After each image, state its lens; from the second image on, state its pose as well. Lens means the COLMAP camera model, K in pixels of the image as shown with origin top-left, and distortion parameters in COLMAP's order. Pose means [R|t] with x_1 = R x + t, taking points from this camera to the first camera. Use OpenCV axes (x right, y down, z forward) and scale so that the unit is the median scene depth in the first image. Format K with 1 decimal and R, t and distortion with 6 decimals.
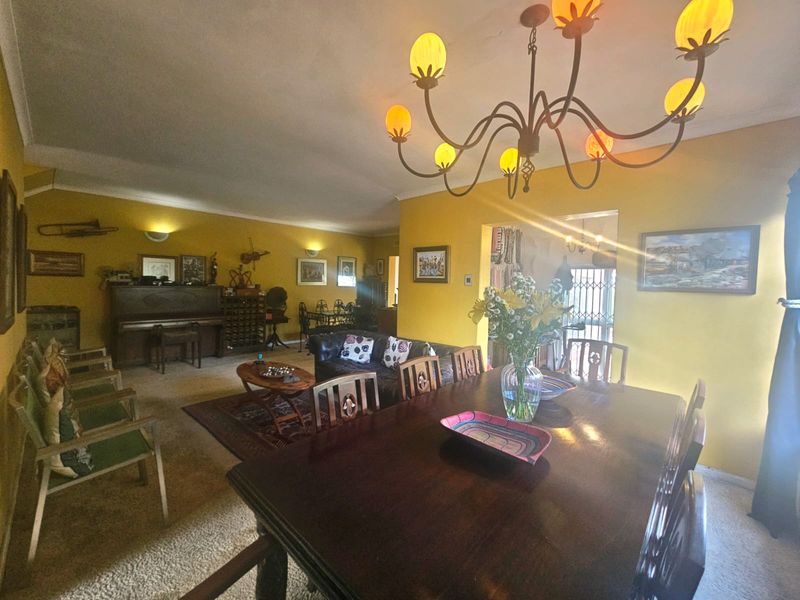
lens RADIAL K [[324.2, 0, 398.1], [0, 324.2, 297.5], [0, 0, 1]] dist [-0.000220, 0.000823]
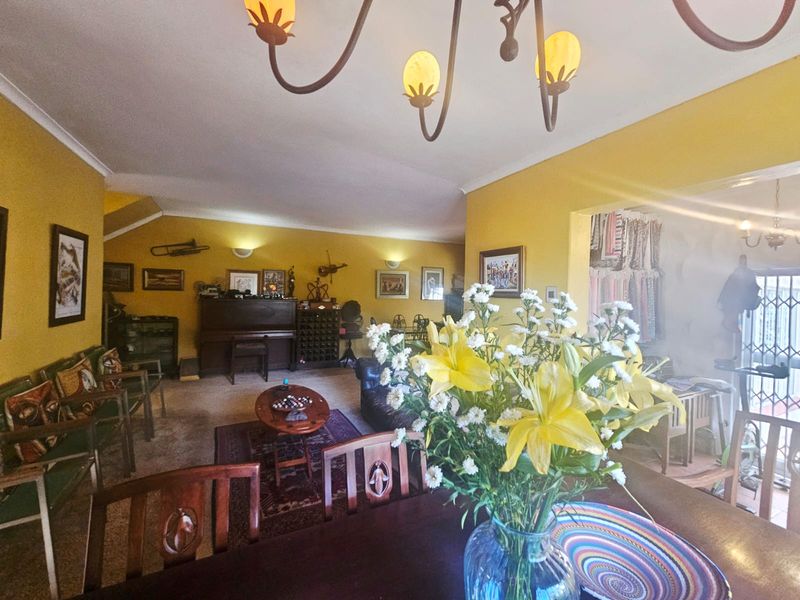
lens RADIAL K [[324.2, 0, 401.6], [0, 324.2, 296.0], [0, 0, 1]] dist [-0.000220, 0.000823]
pose [[0.935654, 0.003143, -0.352904, 0.126493], [-0.017528, 0.999140, -0.037572, -0.015222], [0.352483, 0.041340, 0.934905, 0.196177]]
